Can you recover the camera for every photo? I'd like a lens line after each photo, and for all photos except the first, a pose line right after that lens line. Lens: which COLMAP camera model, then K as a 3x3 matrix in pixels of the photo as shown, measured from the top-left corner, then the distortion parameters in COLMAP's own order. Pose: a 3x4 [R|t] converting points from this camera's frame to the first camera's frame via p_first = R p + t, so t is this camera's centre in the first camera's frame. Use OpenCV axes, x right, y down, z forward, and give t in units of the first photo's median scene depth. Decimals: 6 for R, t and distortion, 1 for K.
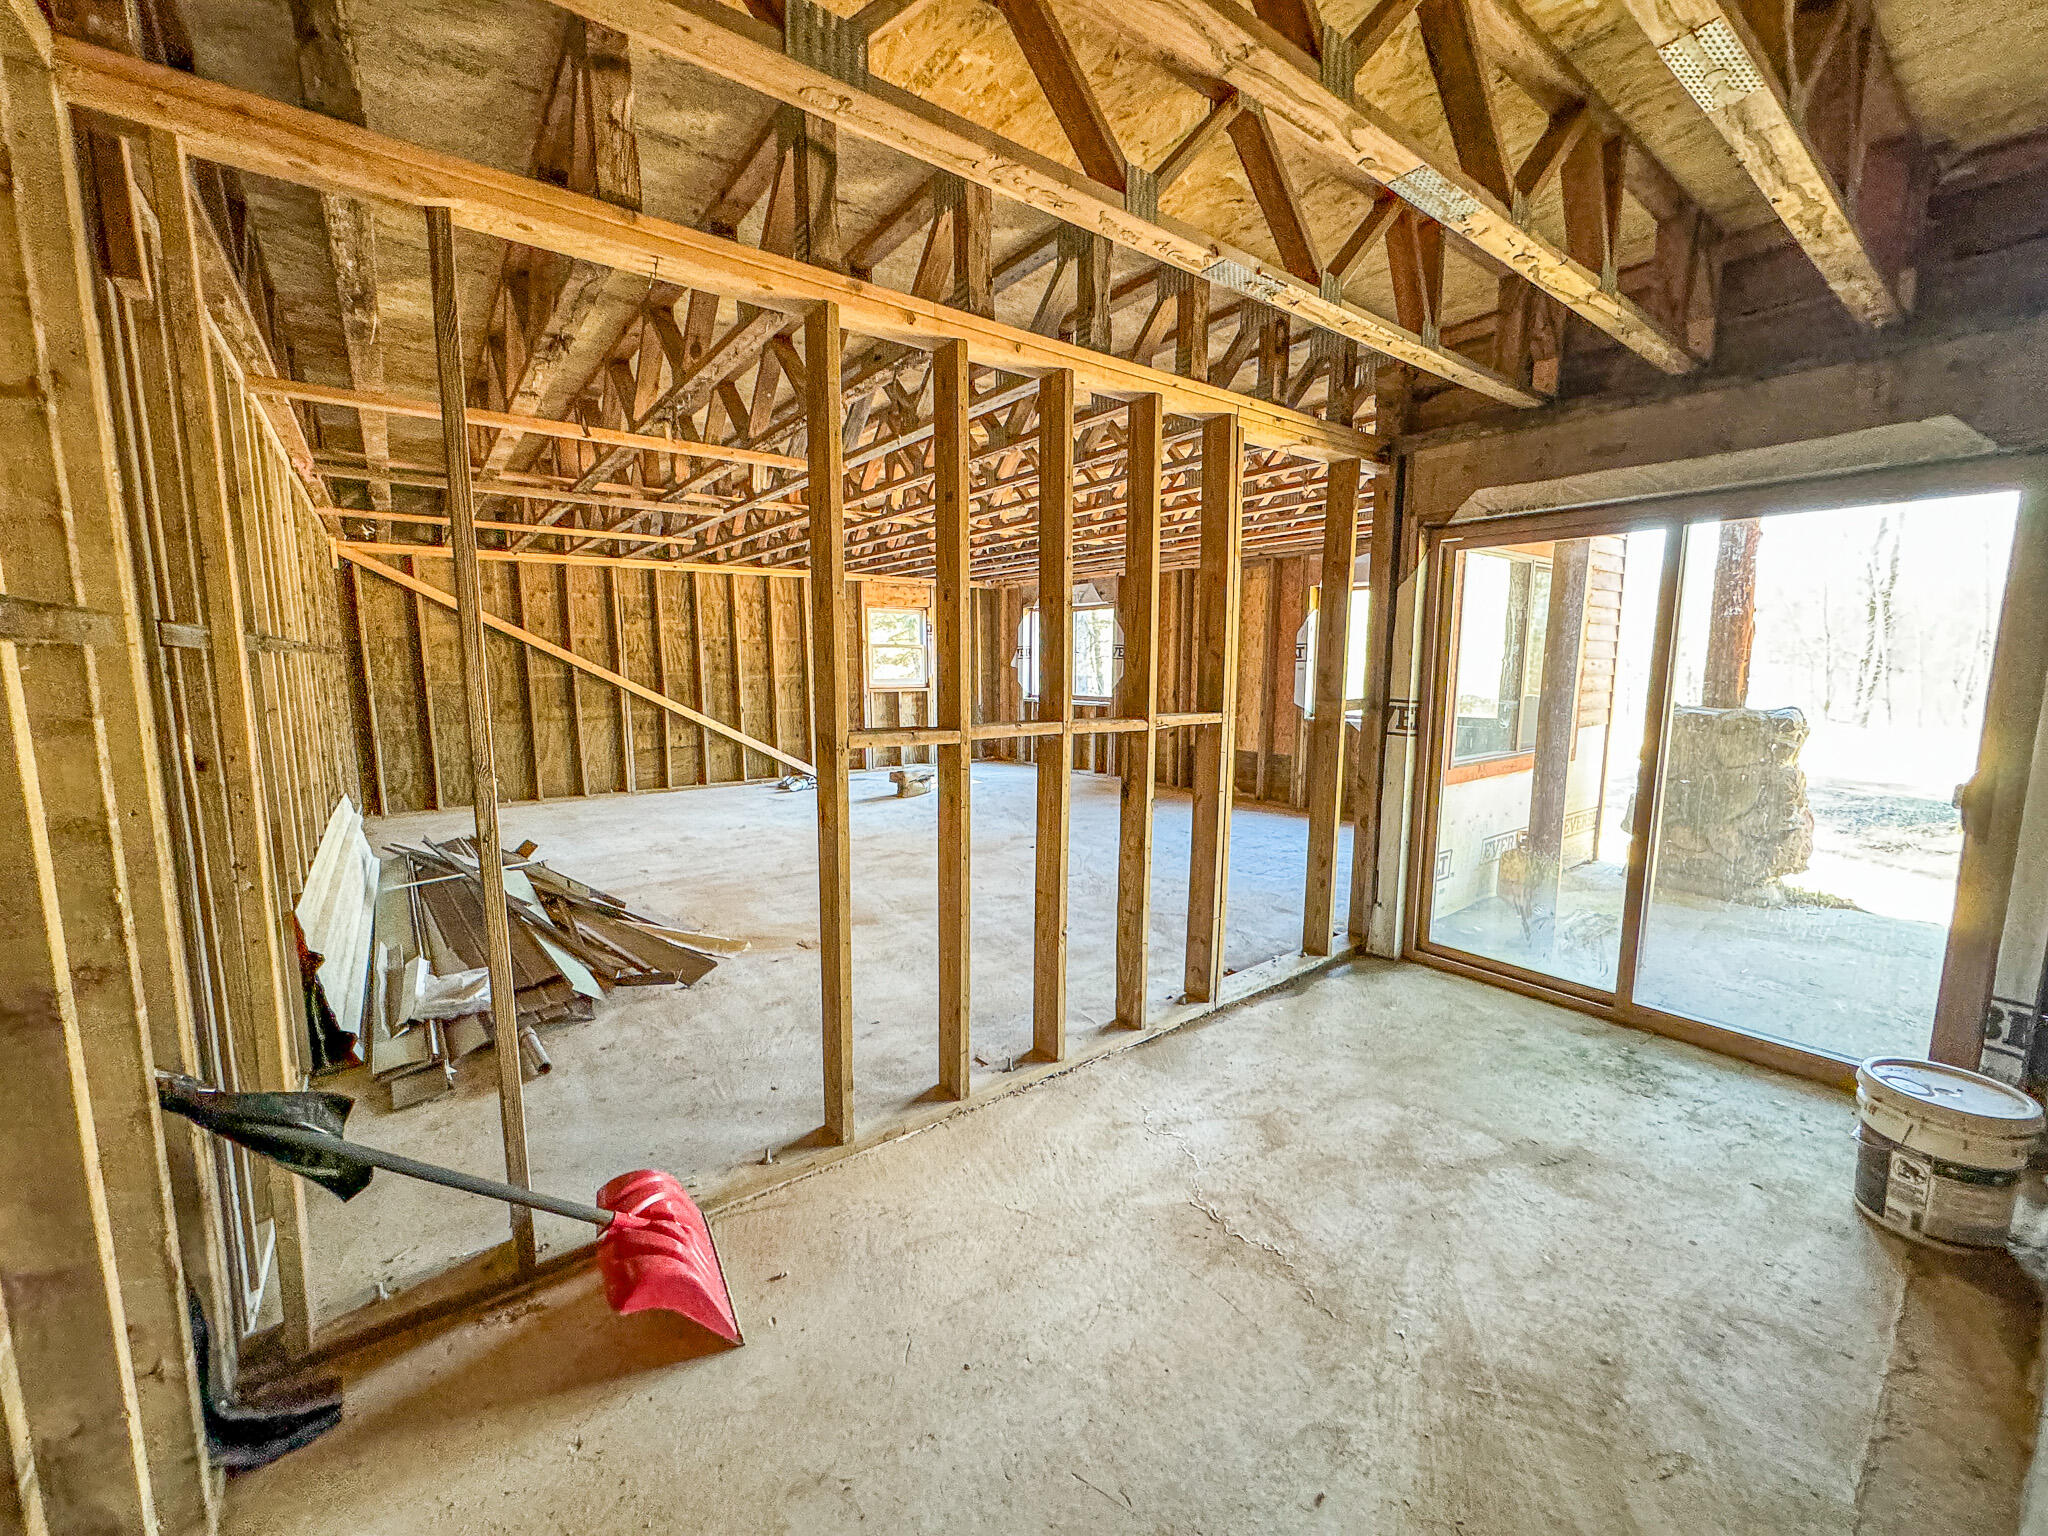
lens RADIAL K [[813.9, 0, 1023.3], [0, 813.9, 767.3], [0, 0, 1]] dist [0.002729, -0.000804]
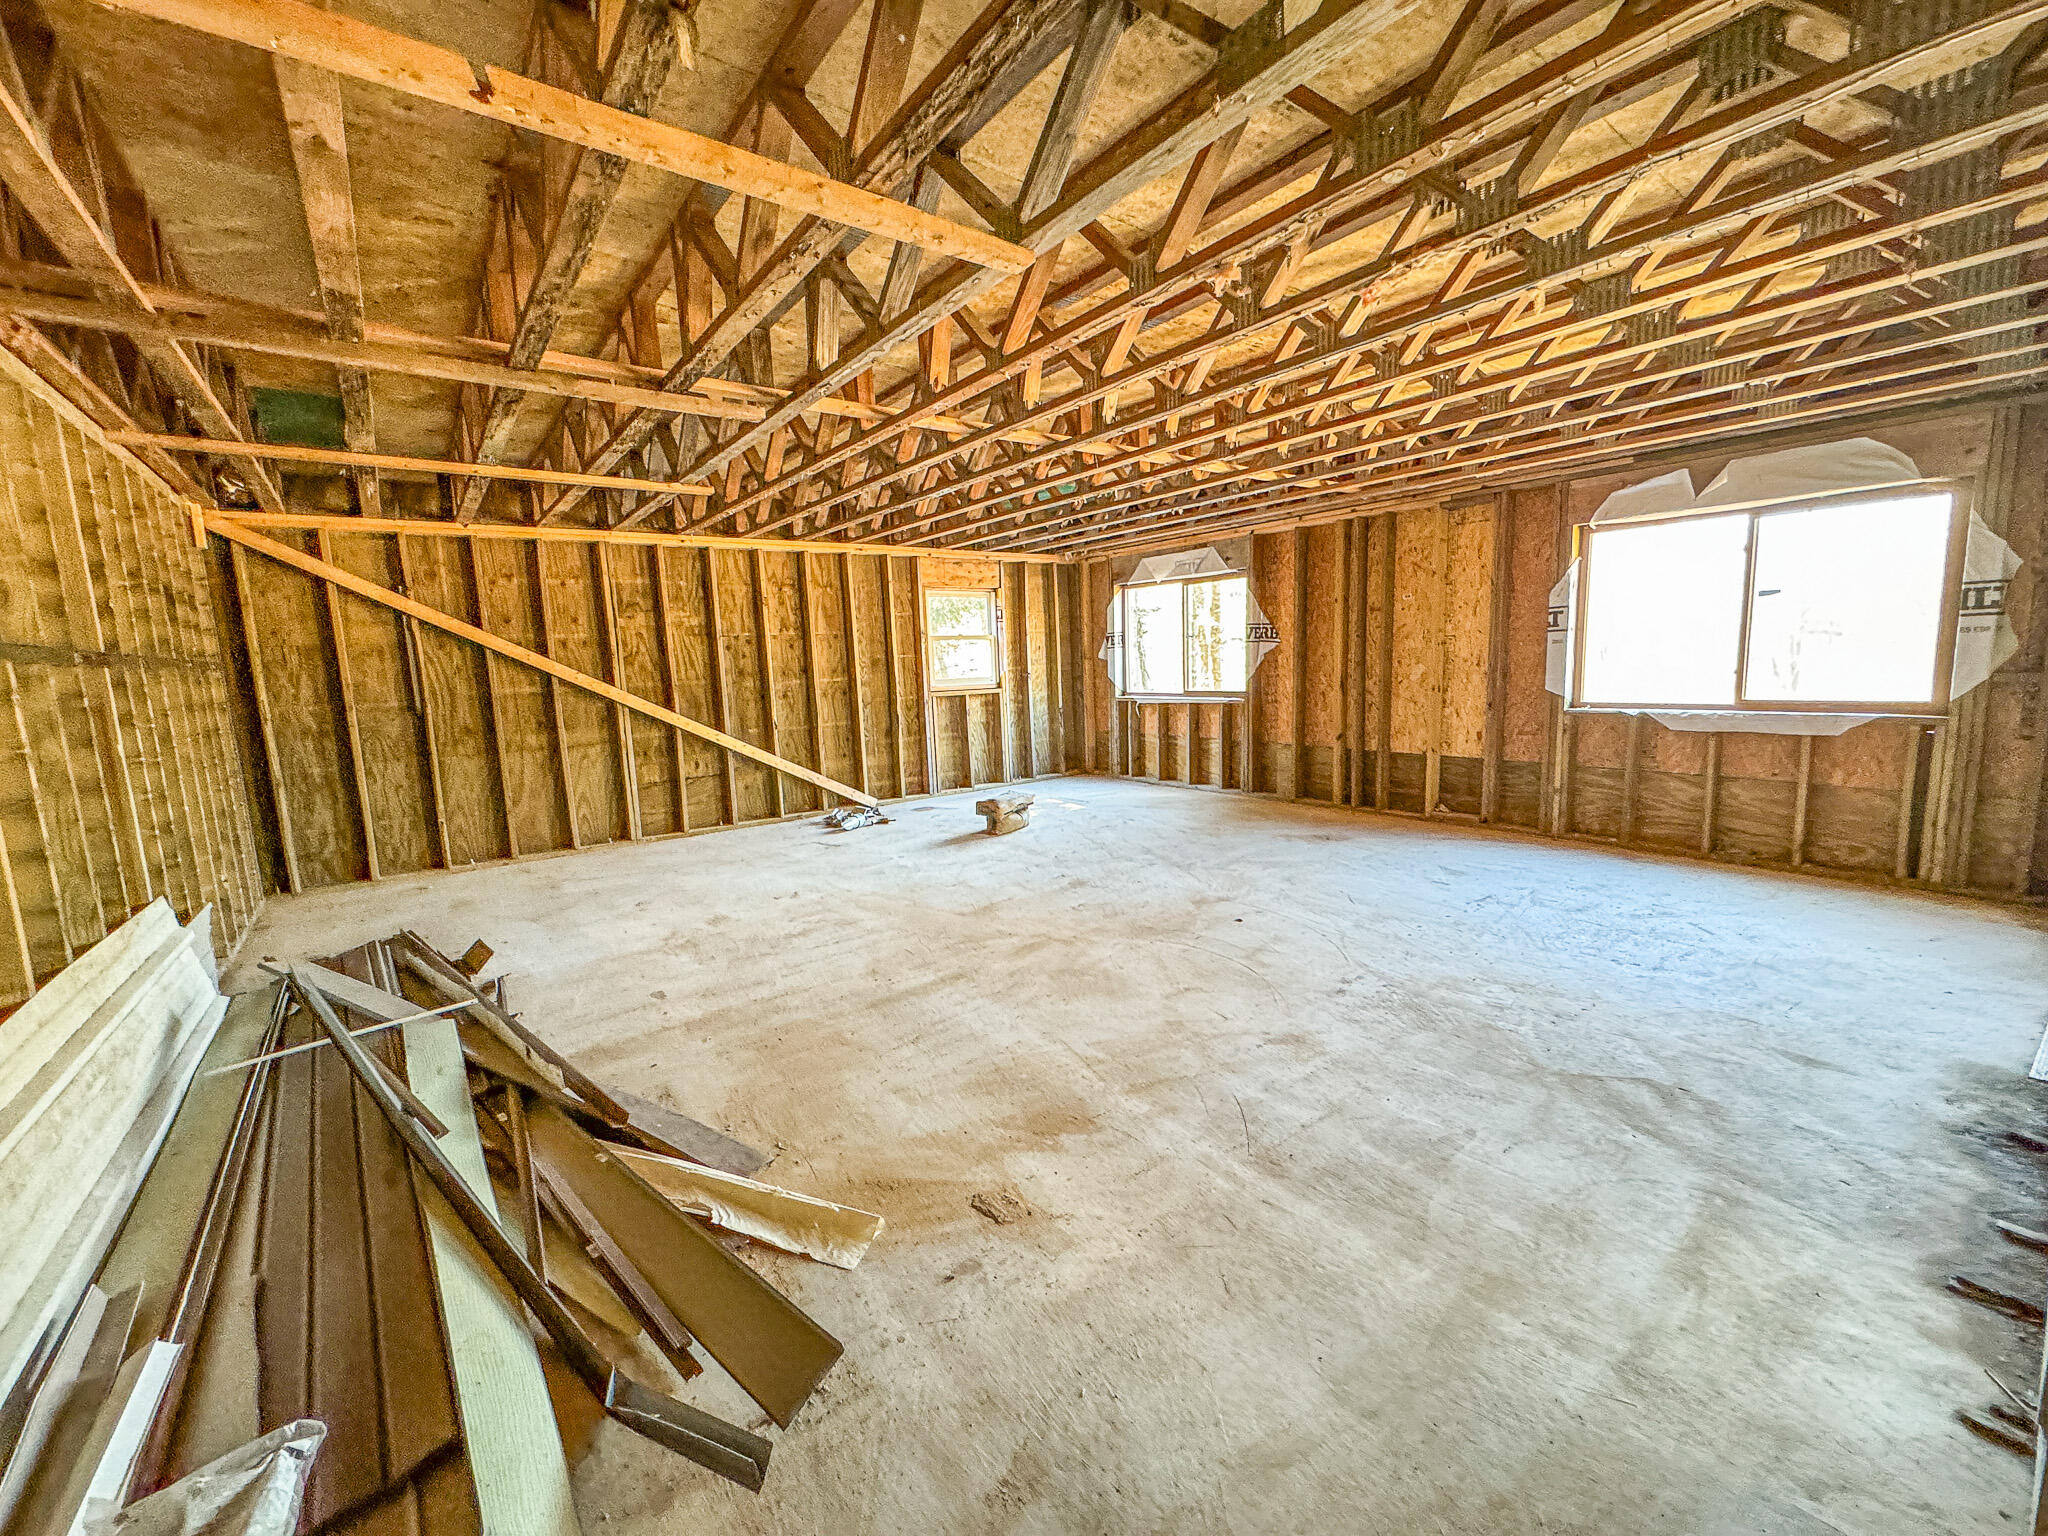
lens RADIAL K [[813.9, 0, 1024.4], [0, 813.9, 769.4], [0, 0, 1]] dist [0.002729, -0.000804]
pose [[0.999295, -0.036867, -0.007144, -0.115260], [0.036889, 0.999315, 0.002972, -0.024754], [0.007029, -0.003233, 0.999970, 0.250608]]
